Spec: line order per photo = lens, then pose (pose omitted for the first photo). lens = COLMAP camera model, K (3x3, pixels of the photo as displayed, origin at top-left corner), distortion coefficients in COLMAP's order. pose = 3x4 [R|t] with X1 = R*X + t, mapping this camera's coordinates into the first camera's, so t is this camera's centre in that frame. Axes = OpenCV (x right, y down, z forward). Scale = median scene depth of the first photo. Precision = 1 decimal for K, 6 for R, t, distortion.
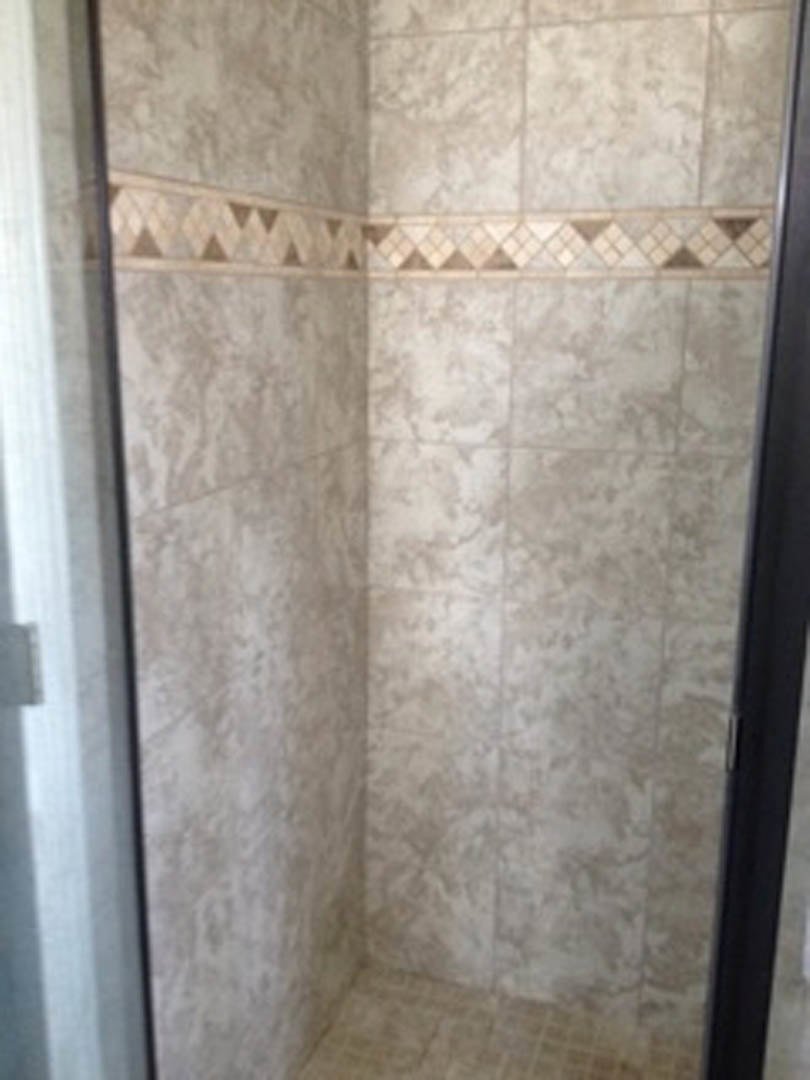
lens RADIAL K [[1047.1, 0, 406.8], [0, 1047.1, 538.1], [0, 0, 1]] dist [0.570339, -1.225636]
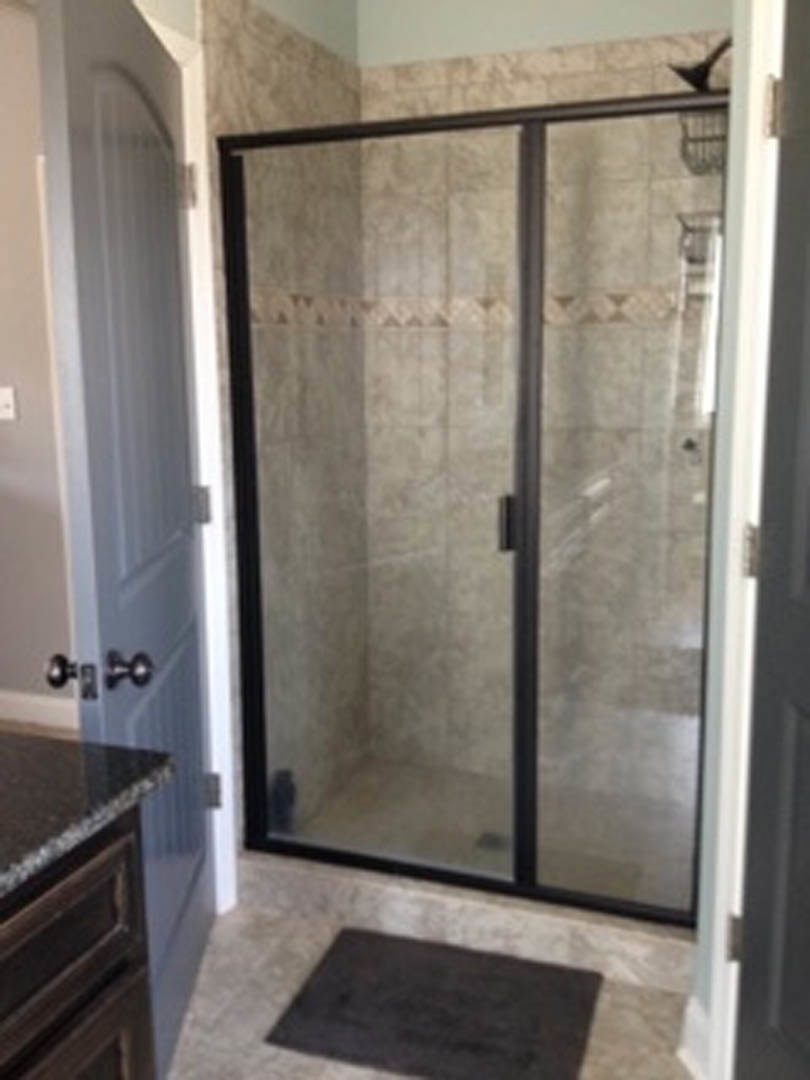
lens RADIAL K [[1047.1, 0, 406.8], [0, 1047.1, 538.1], [0, 0, 1]] dist [0.570339, -1.225636]
pose [[0.999757, -0.015727, -0.015416, 0.055228], [0.014882, 0.998458, -0.053474, 0.182483], [0.016233, 0.053231, 0.998450, -0.693419]]
